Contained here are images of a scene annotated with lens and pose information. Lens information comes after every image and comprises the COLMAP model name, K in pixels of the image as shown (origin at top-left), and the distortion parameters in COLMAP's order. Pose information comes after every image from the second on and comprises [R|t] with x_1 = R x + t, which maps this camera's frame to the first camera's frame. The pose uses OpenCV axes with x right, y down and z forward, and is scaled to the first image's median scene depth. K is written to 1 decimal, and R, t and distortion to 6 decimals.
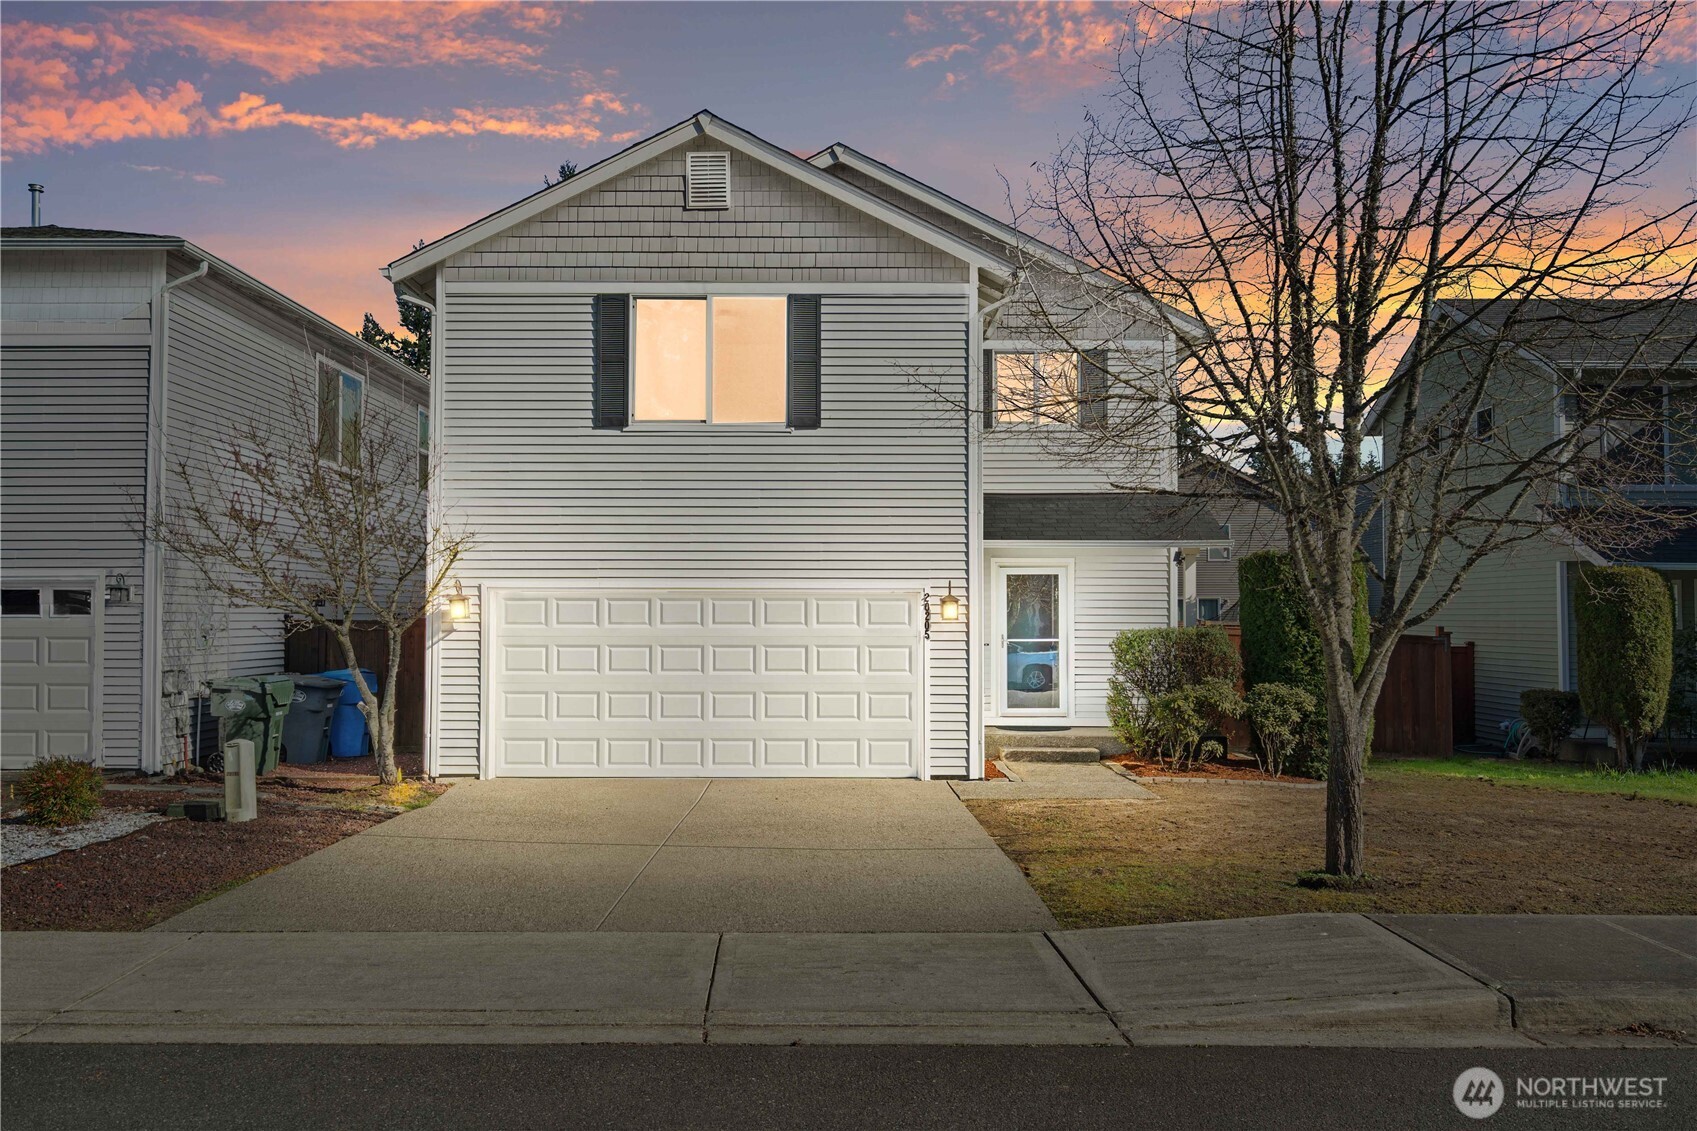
lens RADIAL K [[1325.6, 0, 848.5], [0, 1325.6, 565.5], [0, 0, 1]] dist [-0.001116, -0.000253]
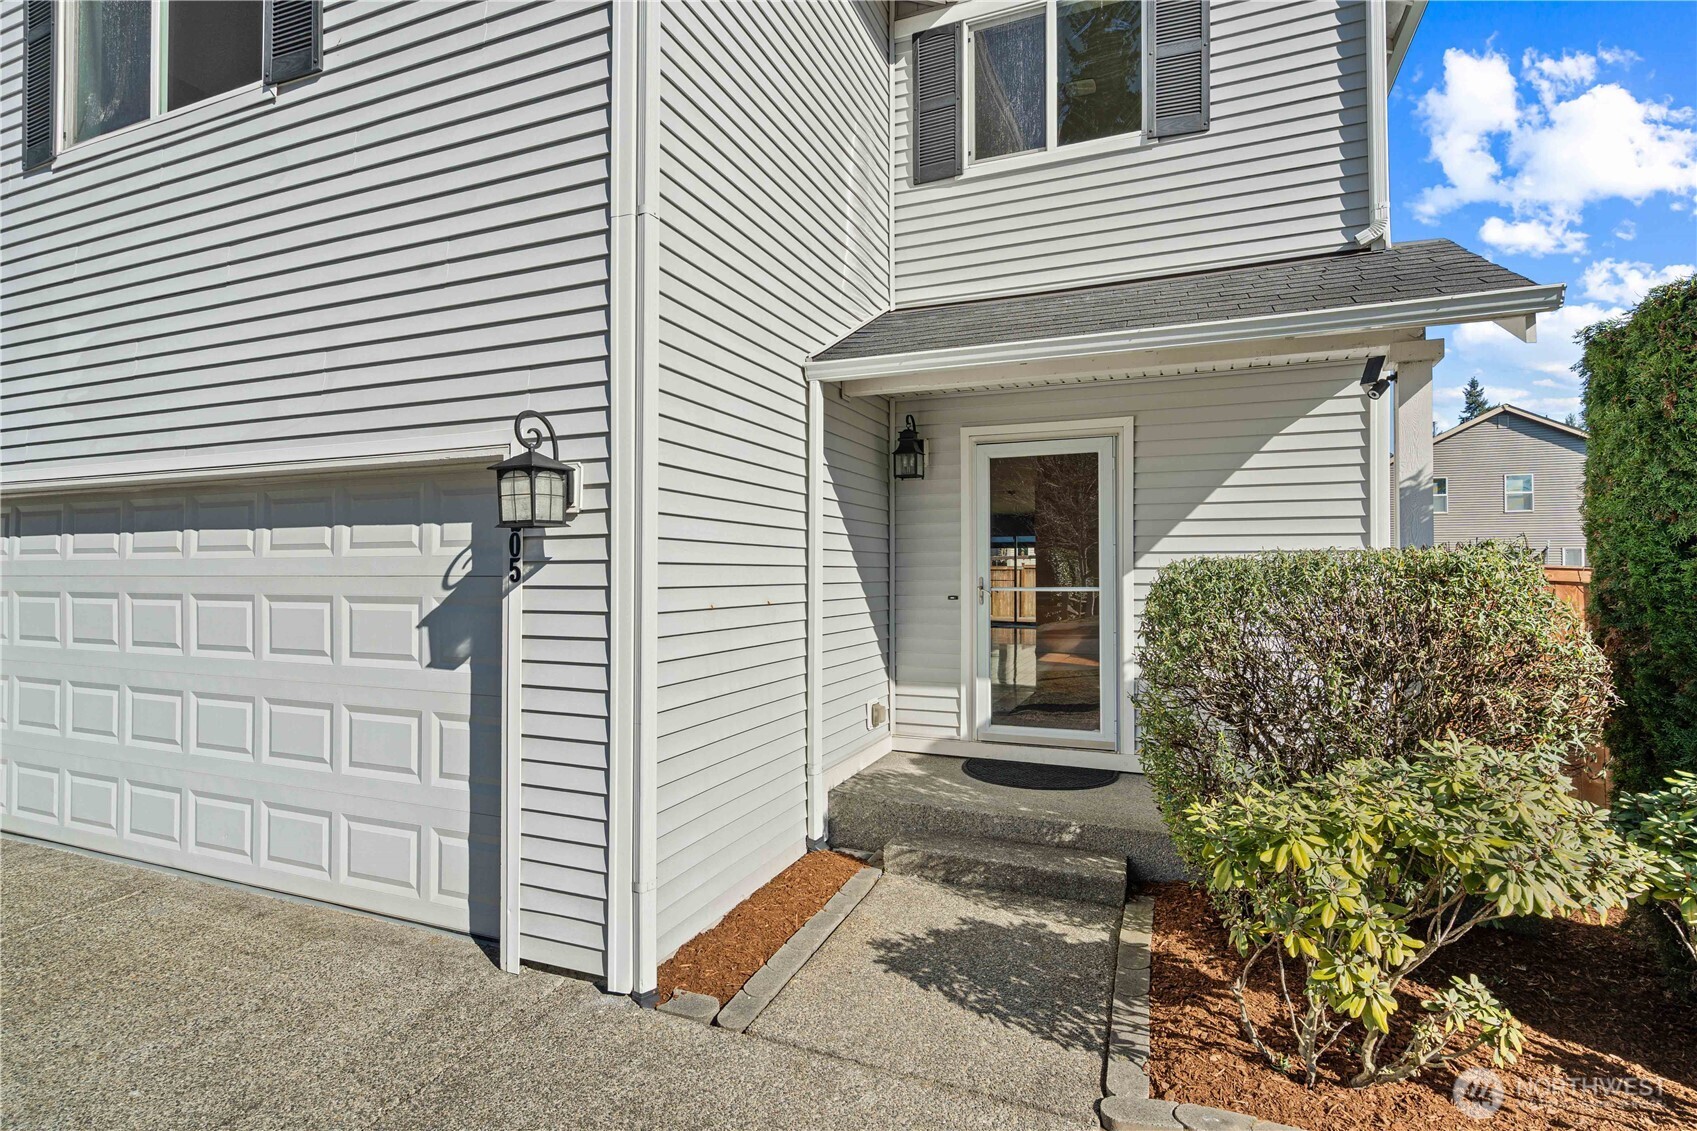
lens RADIAL K [[833.5, 0, 848.5], [0, 833.5, 565.5], [0, 0, 1]] dist [0.002067, 0.000323]
pose [[0.920616, -0.006313, -0.390418, 0.231253], [0.017188, 0.999555, 0.024368, 0.046278], [0.390091, -0.029144, 0.920315, 0.821110]]
